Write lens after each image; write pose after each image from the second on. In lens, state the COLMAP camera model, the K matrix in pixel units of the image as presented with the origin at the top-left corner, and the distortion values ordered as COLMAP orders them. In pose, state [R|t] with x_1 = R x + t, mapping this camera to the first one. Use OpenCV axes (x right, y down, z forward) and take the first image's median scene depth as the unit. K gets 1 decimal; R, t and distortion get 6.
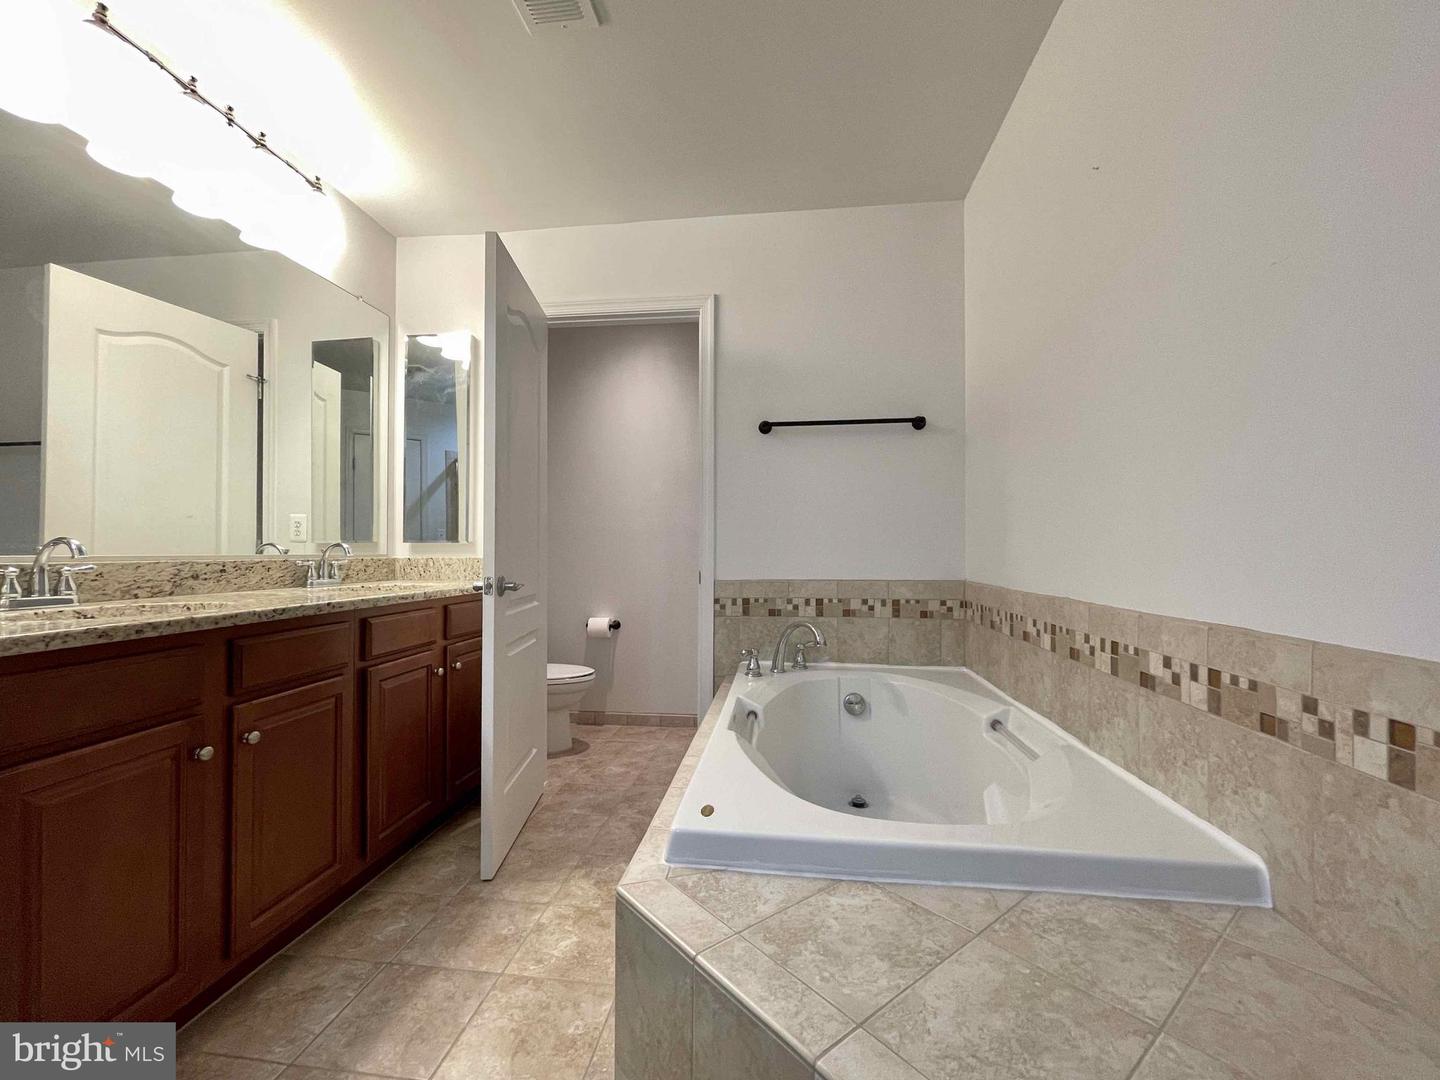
lens RADIAL K [[589.3, 0, 711.8], [0, 589.3, 548.2], [0, 0, 1]] dist [-0.026484, 0.020732]
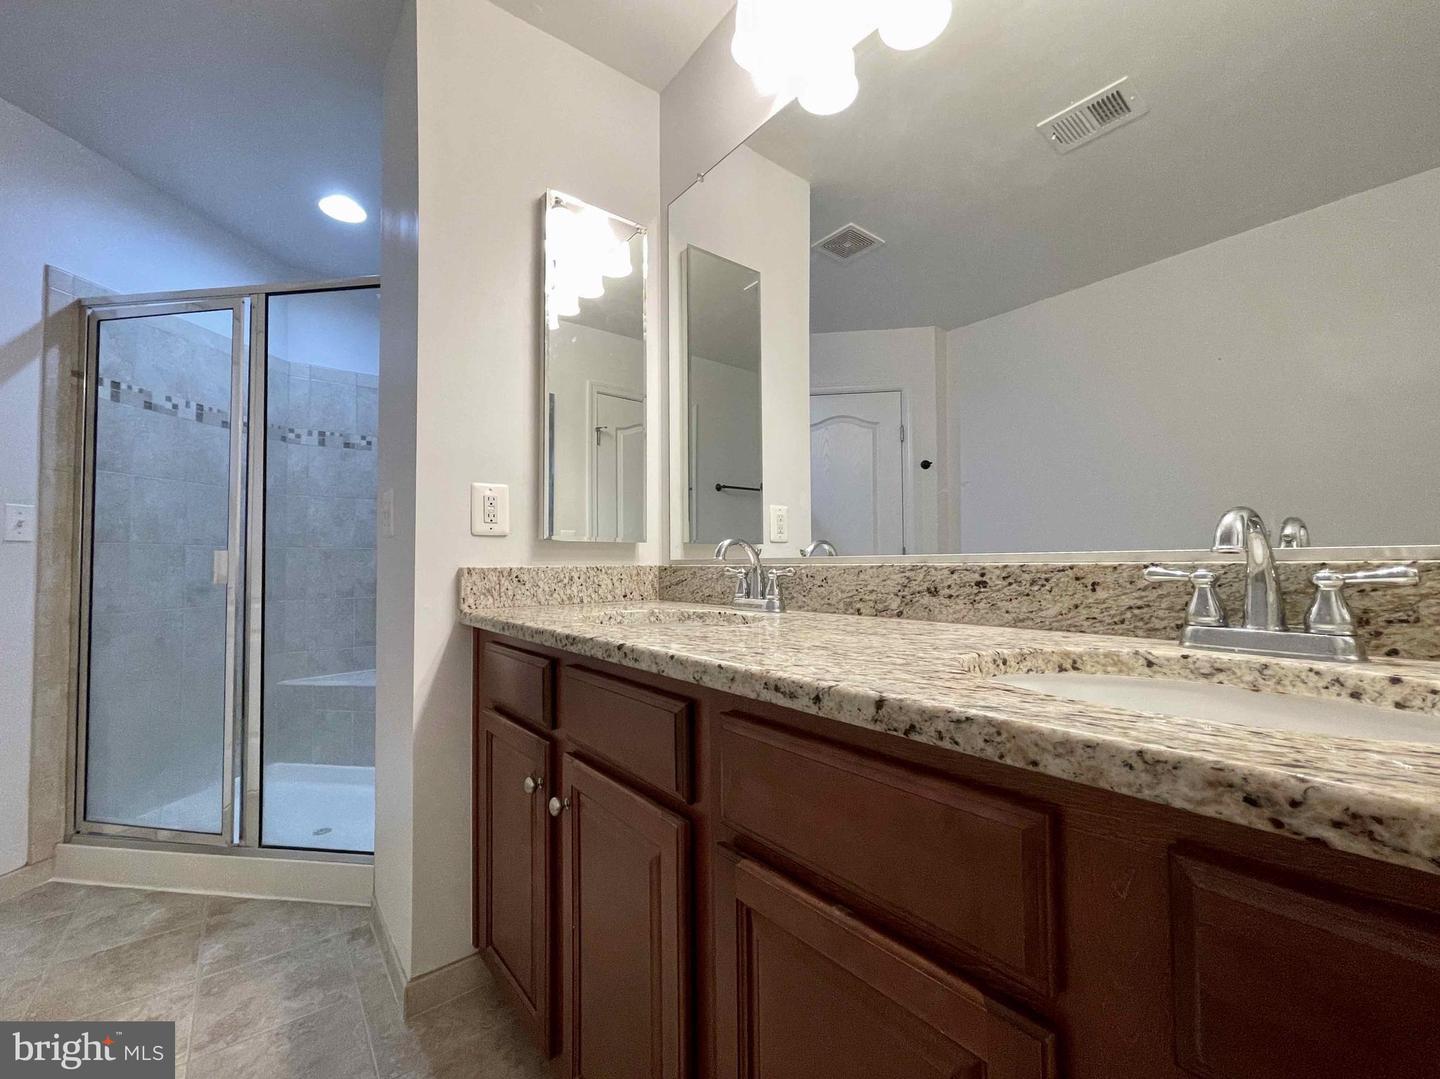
lens RADIAL K [[589.3, 0, 711.8], [0, 589.3, 547.7], [0, 0, 1]] dist [-0.026484, 0.020732]
pose [[-0.690308, -0.019365, -0.723257, -0.307418], [0.006647, 0.999430, -0.033104, 0.023913], [0.723486, -0.027659, -0.689785, 1.297053]]
